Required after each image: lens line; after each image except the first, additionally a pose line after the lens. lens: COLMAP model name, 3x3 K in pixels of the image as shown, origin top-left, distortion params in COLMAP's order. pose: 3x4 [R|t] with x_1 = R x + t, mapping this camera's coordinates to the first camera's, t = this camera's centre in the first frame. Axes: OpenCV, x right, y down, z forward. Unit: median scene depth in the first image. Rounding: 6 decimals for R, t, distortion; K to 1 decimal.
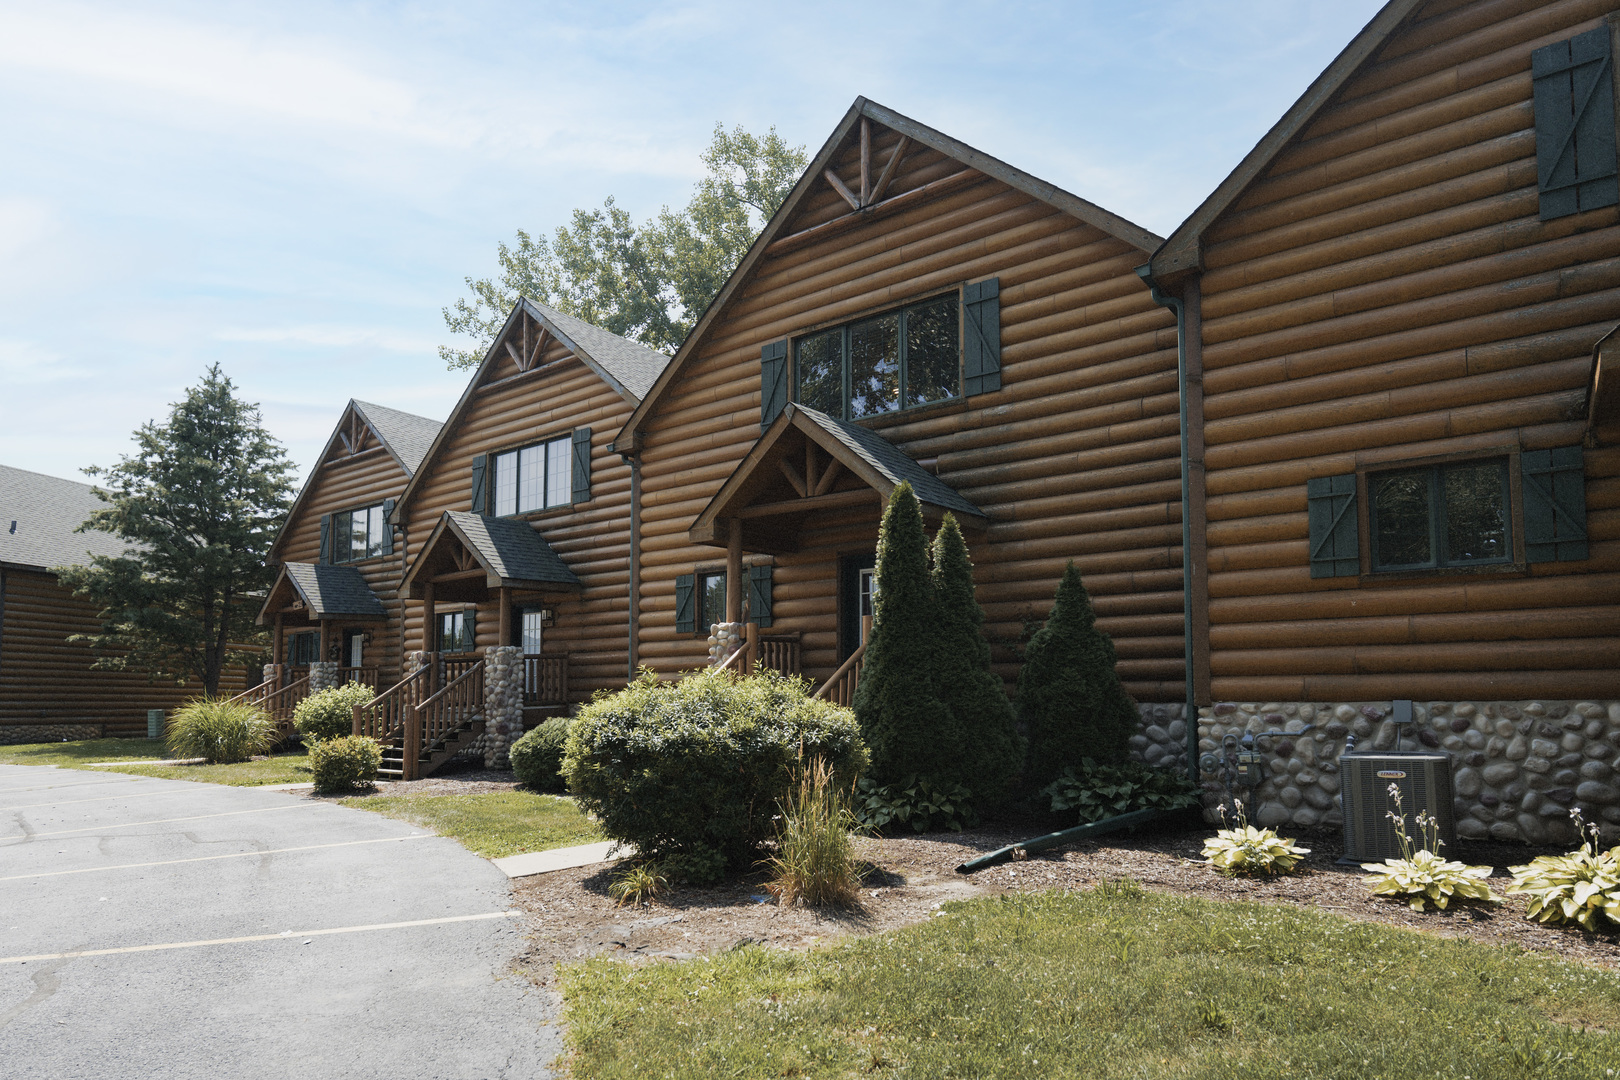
lens RADIAL K [[928.2, 0, 799.1], [0, 928.2, 578.4], [0, 0, 1]] dist [0.002806, -0.001925]
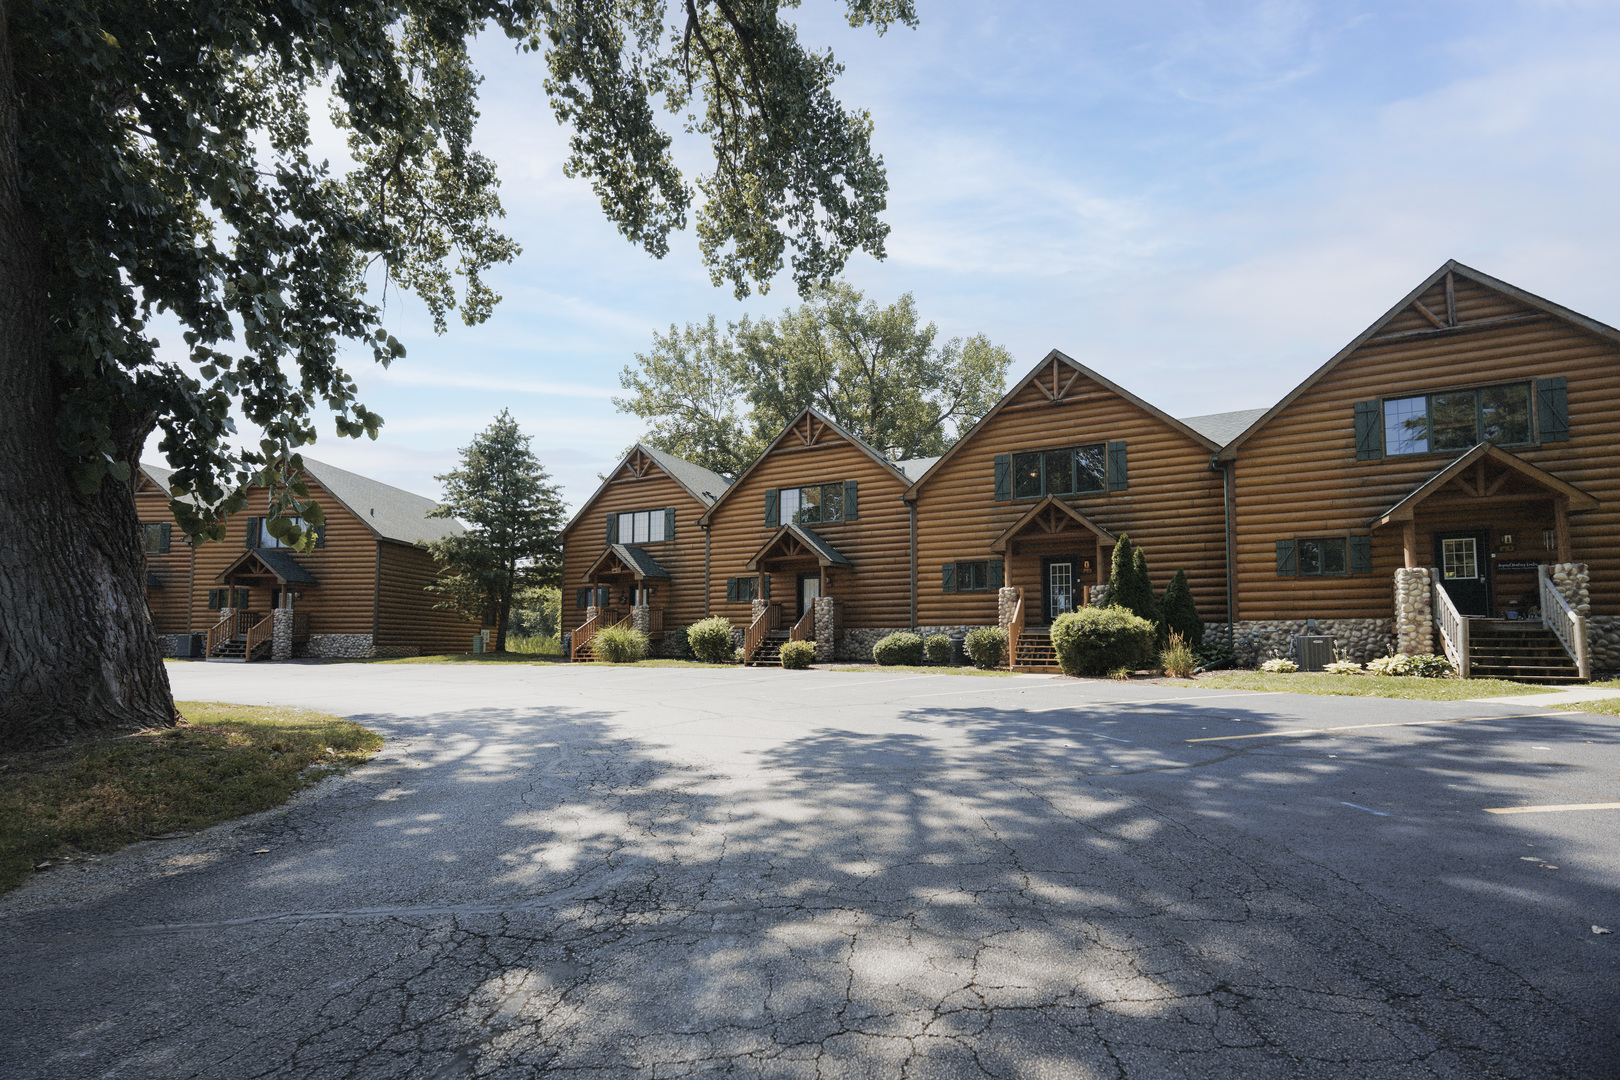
lens RADIAL K [[719.8, 0, 810.3], [0, 719.8, 546.9], [0, 0, 1]] dist [-0.004393, 0.000413]
pose [[0.983035, 0.025605, 0.181623, -1.152798], [-0.025082, 0.999672, -0.005173, -0.039187], [-0.181696, 0.000530, 0.983355, -0.820534]]
